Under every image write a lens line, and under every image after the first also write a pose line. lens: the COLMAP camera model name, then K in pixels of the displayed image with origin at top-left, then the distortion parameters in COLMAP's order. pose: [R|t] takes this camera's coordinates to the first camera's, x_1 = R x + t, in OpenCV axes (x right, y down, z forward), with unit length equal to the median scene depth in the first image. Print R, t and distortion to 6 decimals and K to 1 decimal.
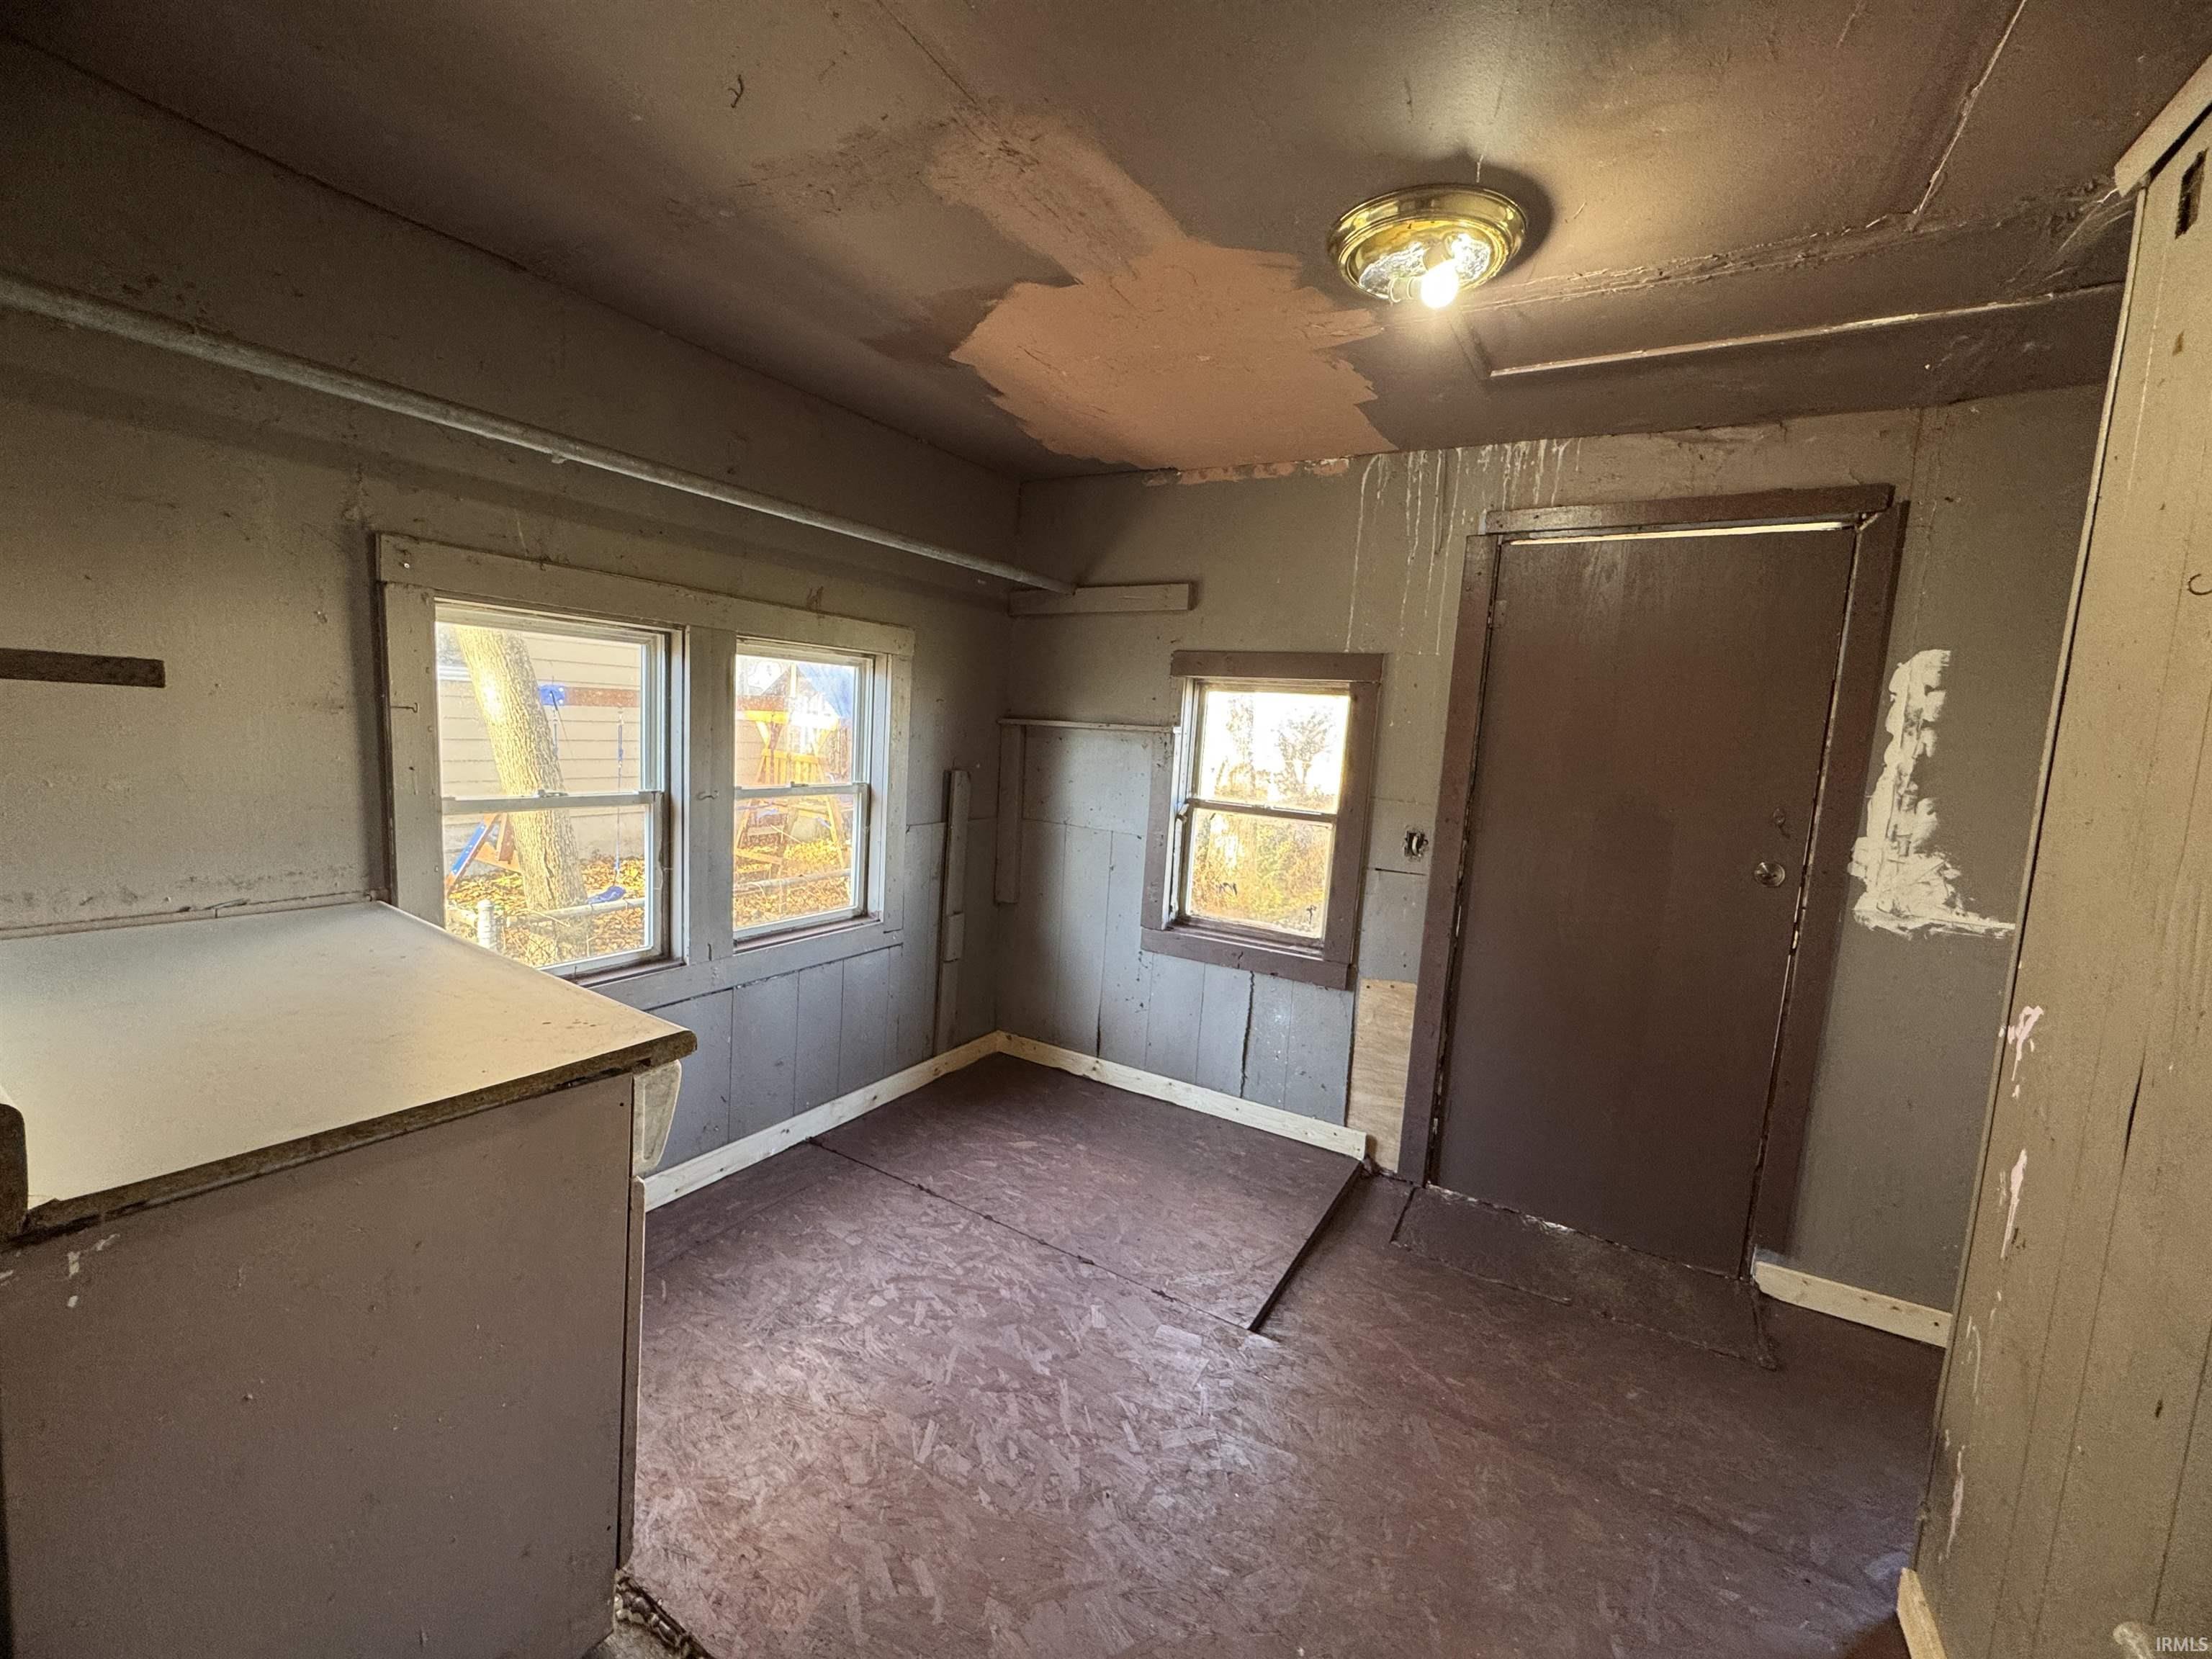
lens RADIAL K [[883.1, 0, 1106.6], [0, 883.1, 823.5], [0, 0, 1]] dist [-0.000420, -0.000306]
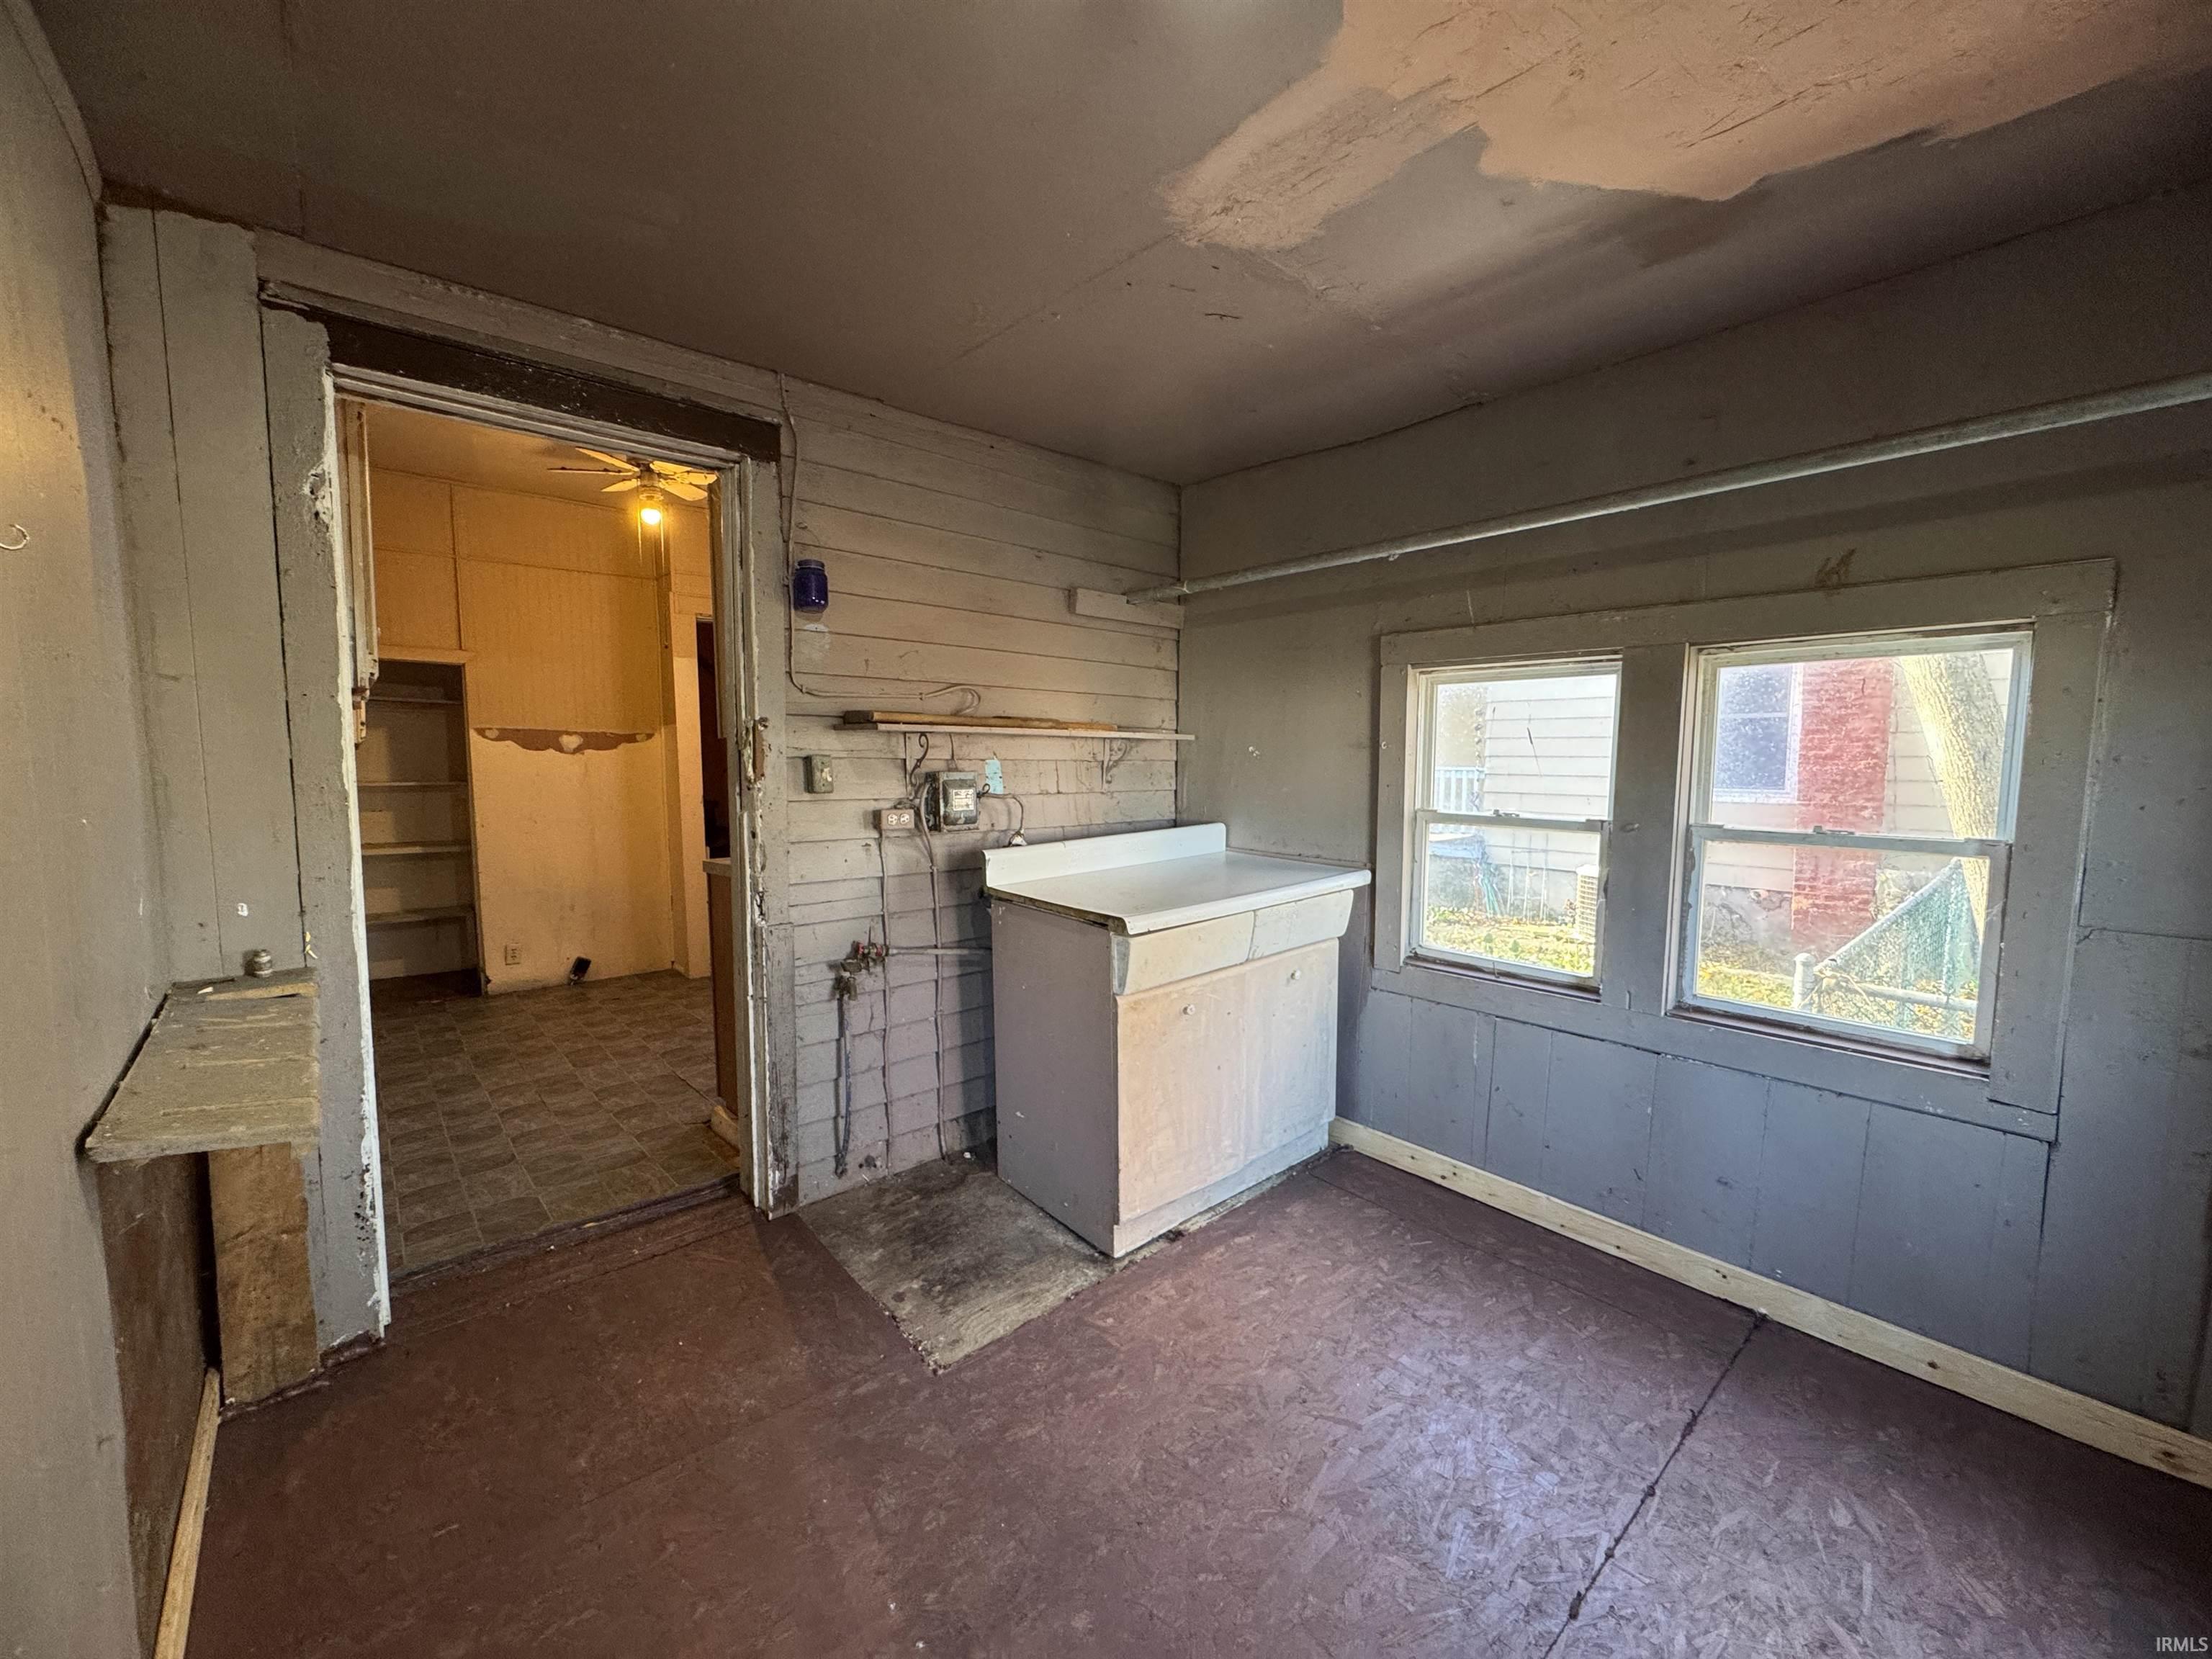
lens RADIAL K [[883.1, 0, 1106.6], [0, 883.1, 823.5], [0, 0, 1]] dist [-0.000420, -0.000306]
pose [[-0.306685, 0.020310, -0.951594, 0.613034], [-0.127015, 0.989957, 0.062063, -0.023806], [0.943298, 0.139901, -0.301025, 0.785646]]
